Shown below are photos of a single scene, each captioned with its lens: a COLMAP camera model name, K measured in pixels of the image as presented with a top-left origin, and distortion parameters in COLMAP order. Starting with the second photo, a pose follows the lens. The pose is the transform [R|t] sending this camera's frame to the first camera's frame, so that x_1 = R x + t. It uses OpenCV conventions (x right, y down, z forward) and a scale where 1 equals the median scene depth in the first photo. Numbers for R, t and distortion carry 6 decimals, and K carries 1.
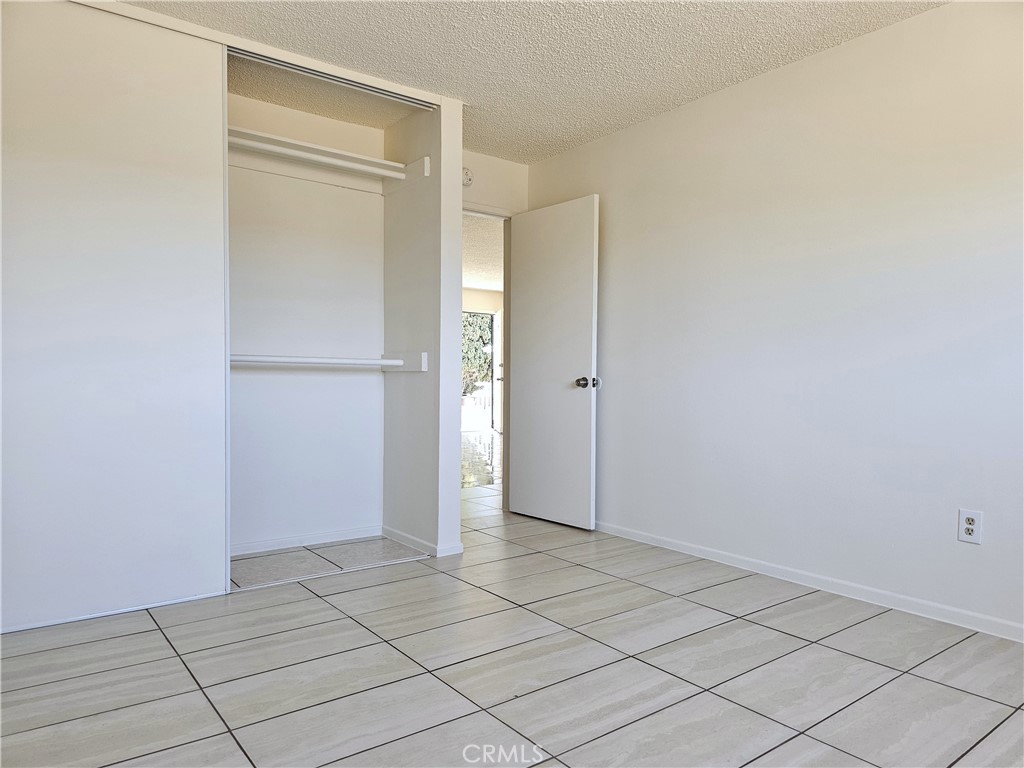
lens RADIAL K [[692.6, 0, 513.6], [0, 692.6, 383.1], [0, 0, 1]] dist [0.013358, -0.003098]
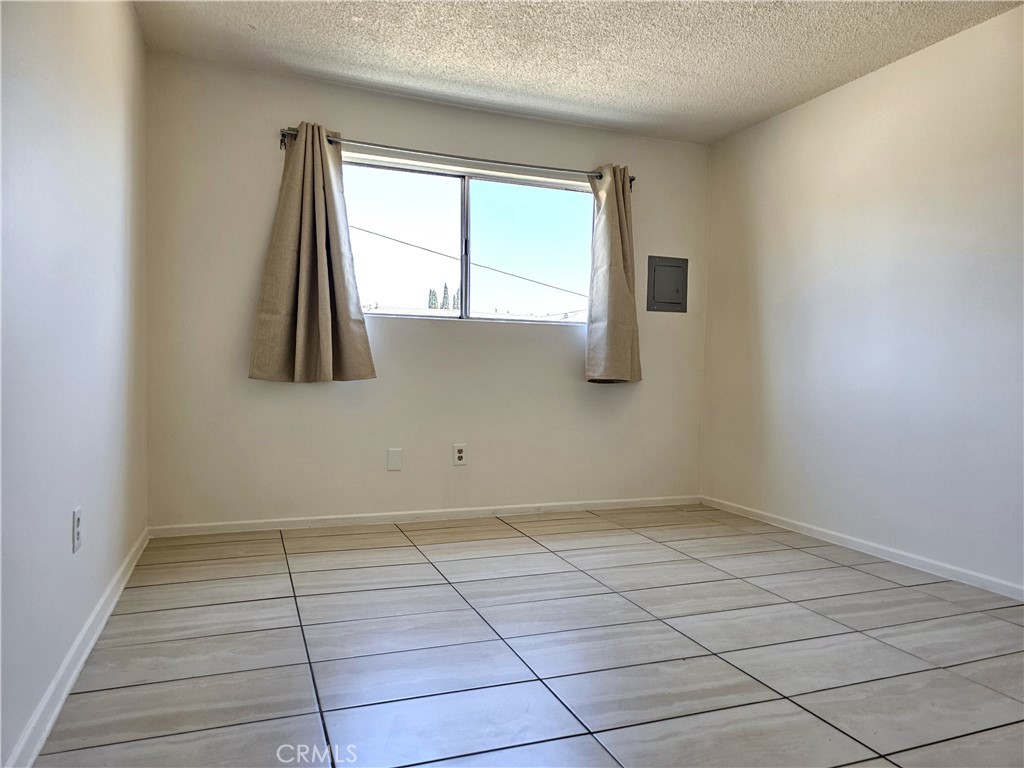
lens RADIAL K [[692.6, 0, 510.8], [0, 692.6, 384.4], [0, 0, 1]] dist [0.013358, -0.003098]
pose [[-0.961215, -0.034909, 0.273583, -0.016636], [-0.025303, 0.998936, 0.038564, 0.002806], [-0.274638, 0.030146, -0.961075, 1.941720]]
